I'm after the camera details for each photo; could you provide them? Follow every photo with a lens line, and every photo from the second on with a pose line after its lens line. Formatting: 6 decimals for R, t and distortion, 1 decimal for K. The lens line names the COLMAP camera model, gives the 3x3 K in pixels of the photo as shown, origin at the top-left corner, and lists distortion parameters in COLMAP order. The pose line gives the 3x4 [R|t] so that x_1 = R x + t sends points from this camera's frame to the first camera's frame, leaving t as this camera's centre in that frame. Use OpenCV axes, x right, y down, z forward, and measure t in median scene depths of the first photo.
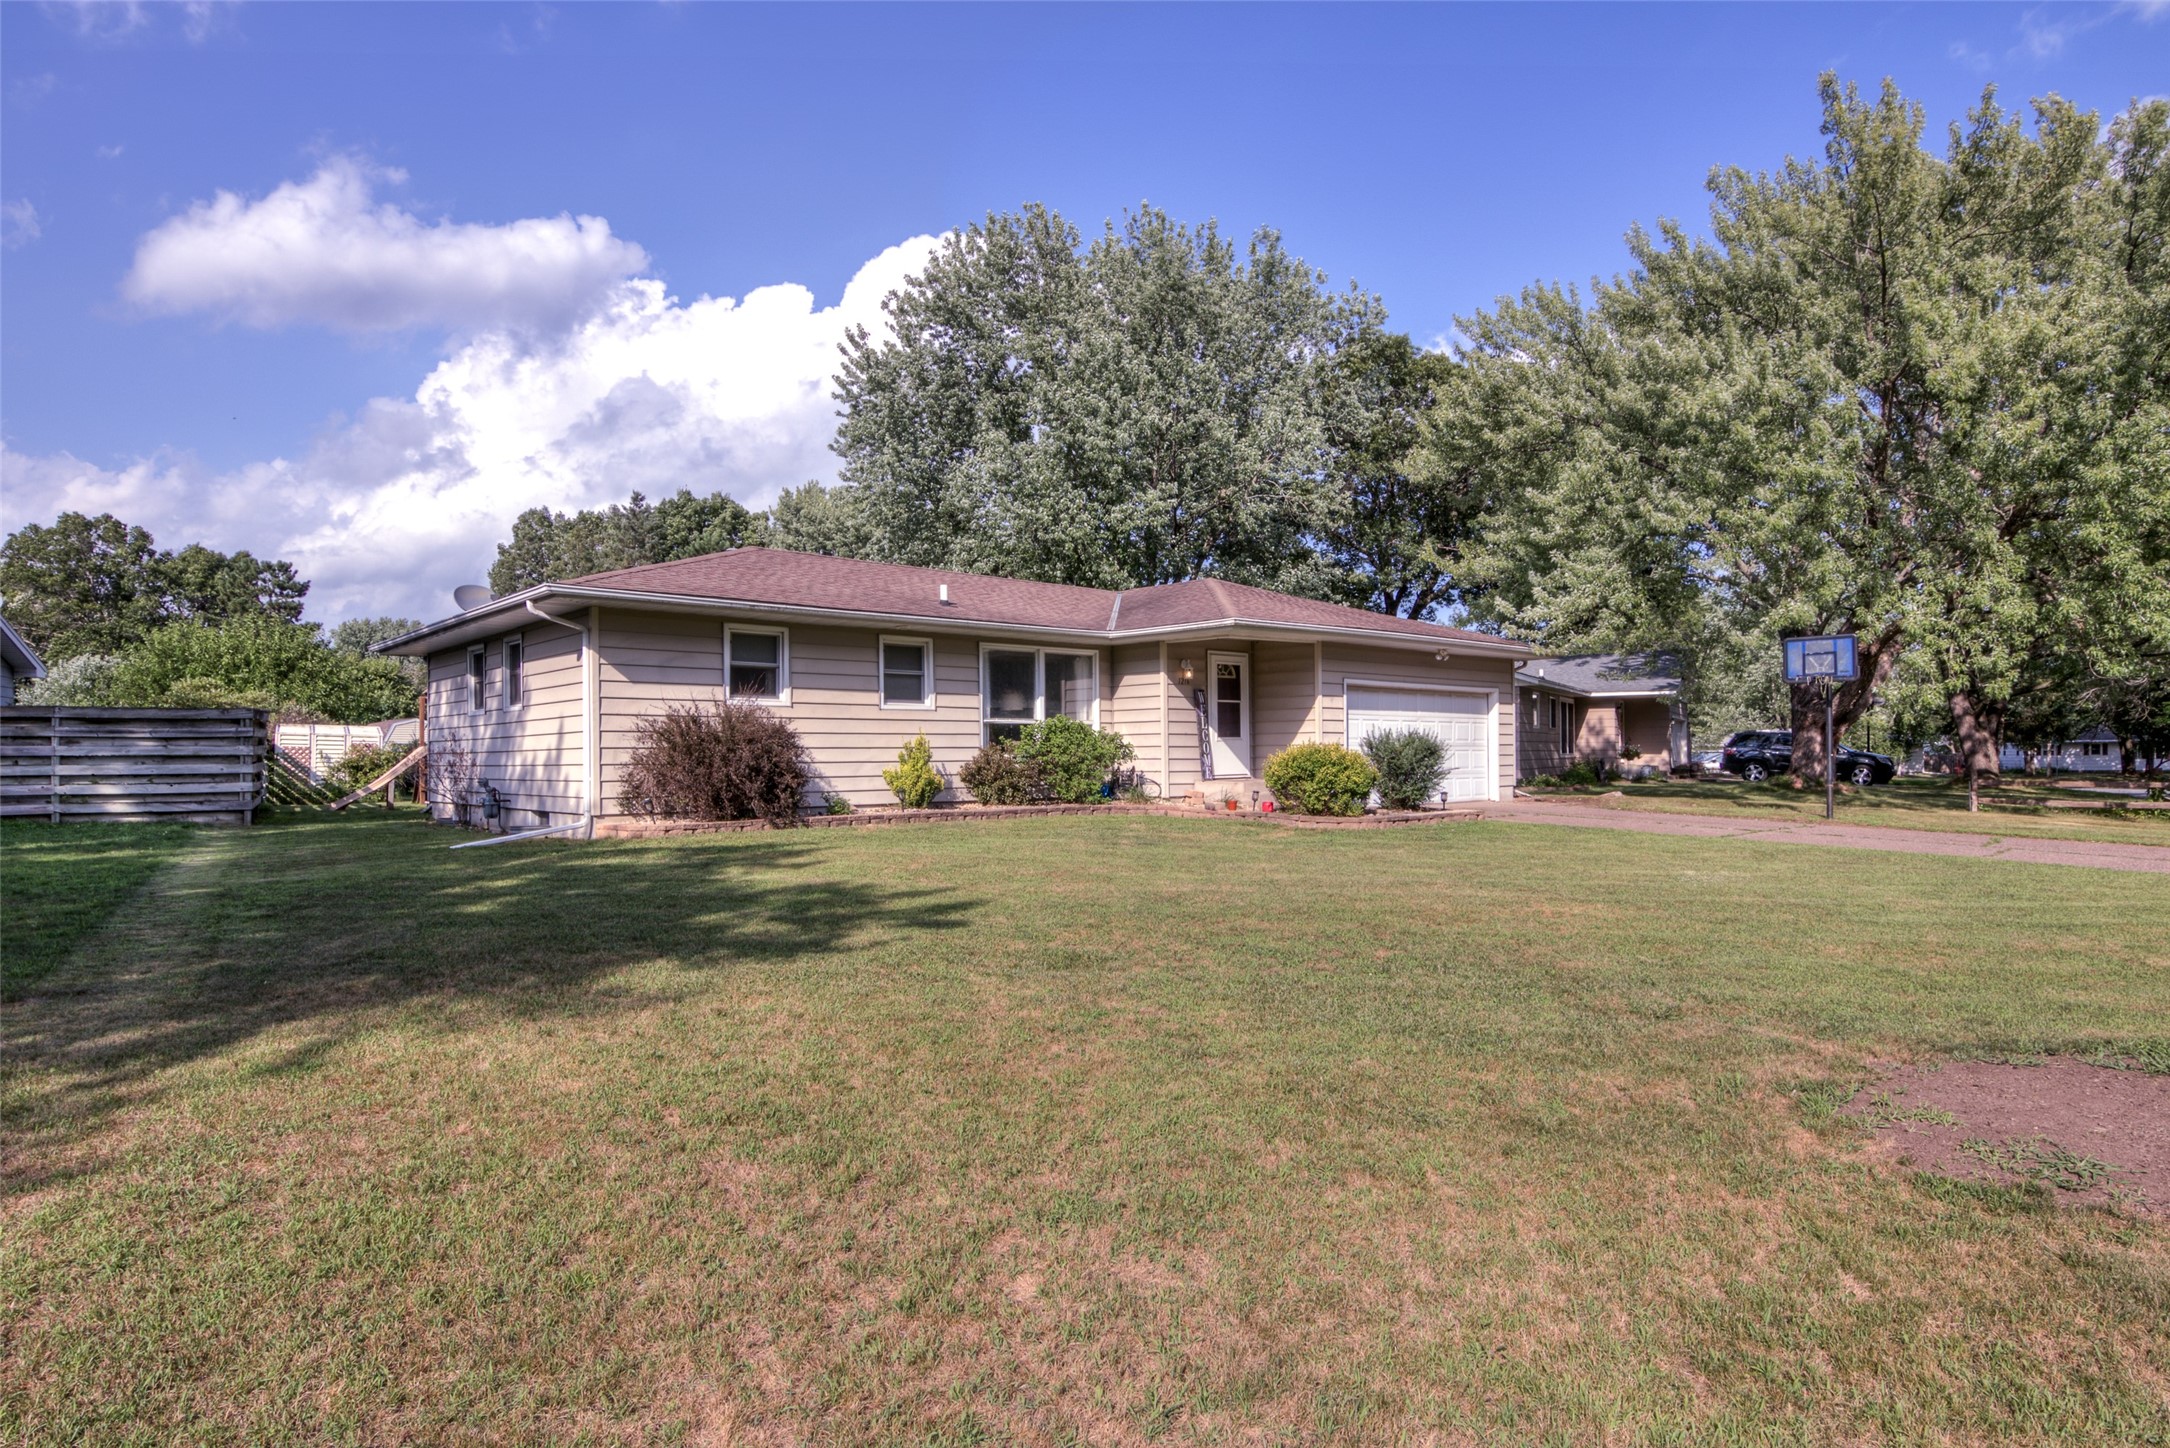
lens RADIAL K [[1119.8, 0, 1092.2], [0, 1119.8, 722.1], [0, 0, 1]] dist [-0.004825, -0.003459]
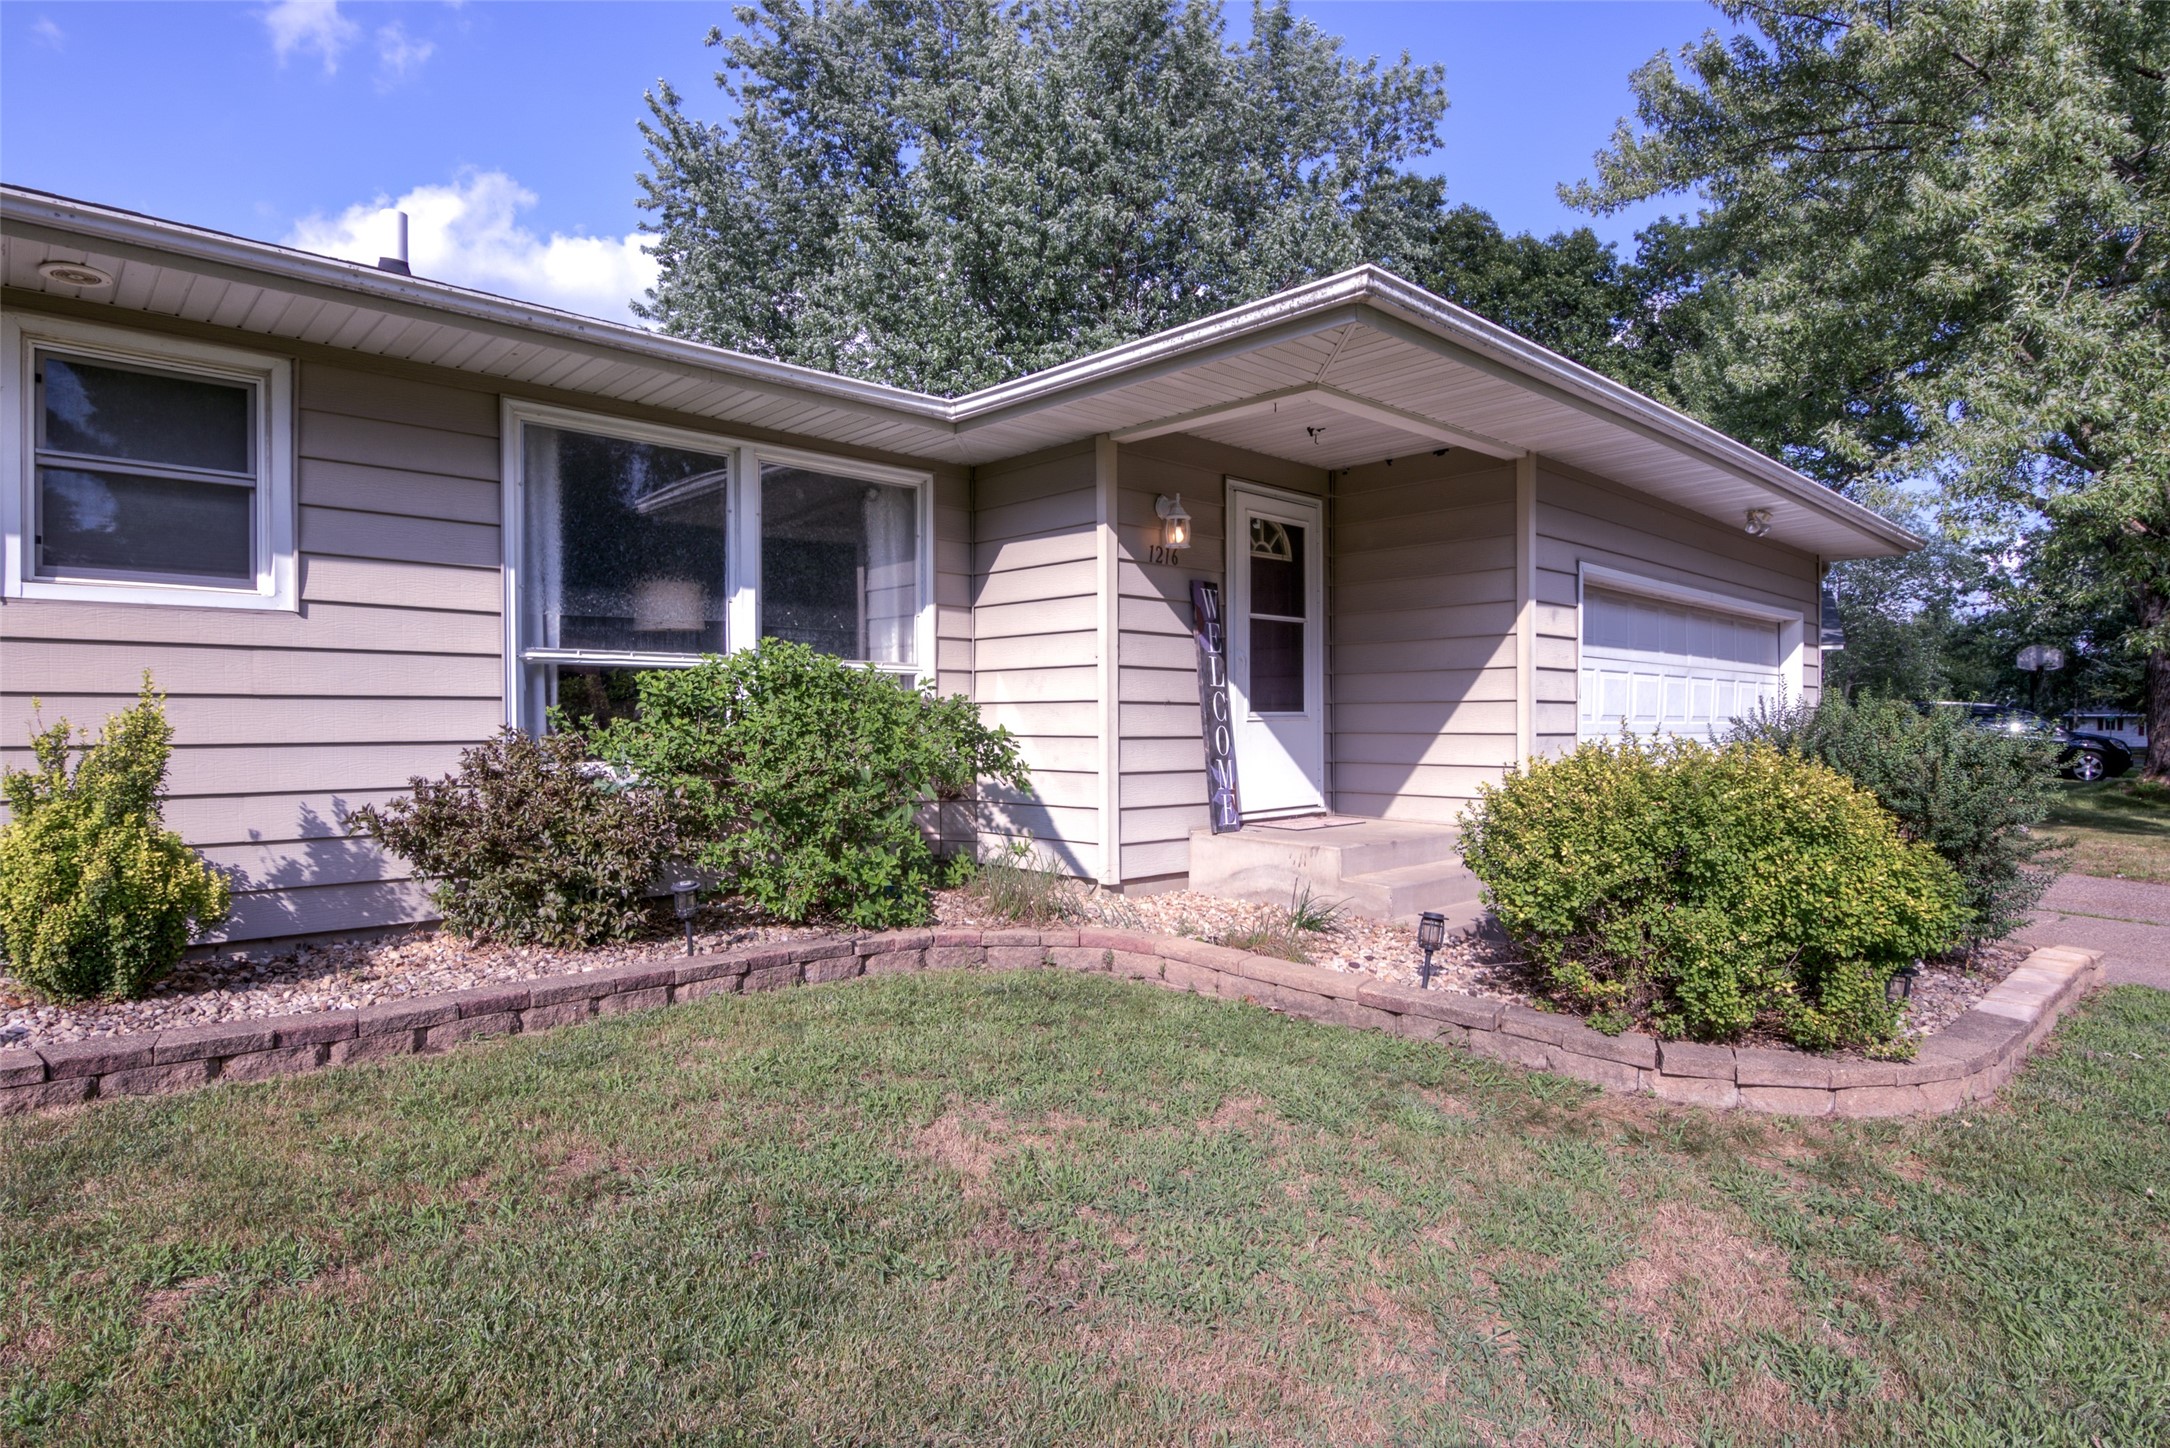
lens RADIAL K [[1119.8, 0, 1077.0], [0, 1119.8, 724.2], [0, 0, 1]] dist [-0.004825, -0.003459]
pose [[0.999752, 0.006533, 0.021292, 0.046519], [-0.007137, 0.999571, 0.028389, 0.007571], [-0.021097, -0.028534, 0.999370, 0.634941]]
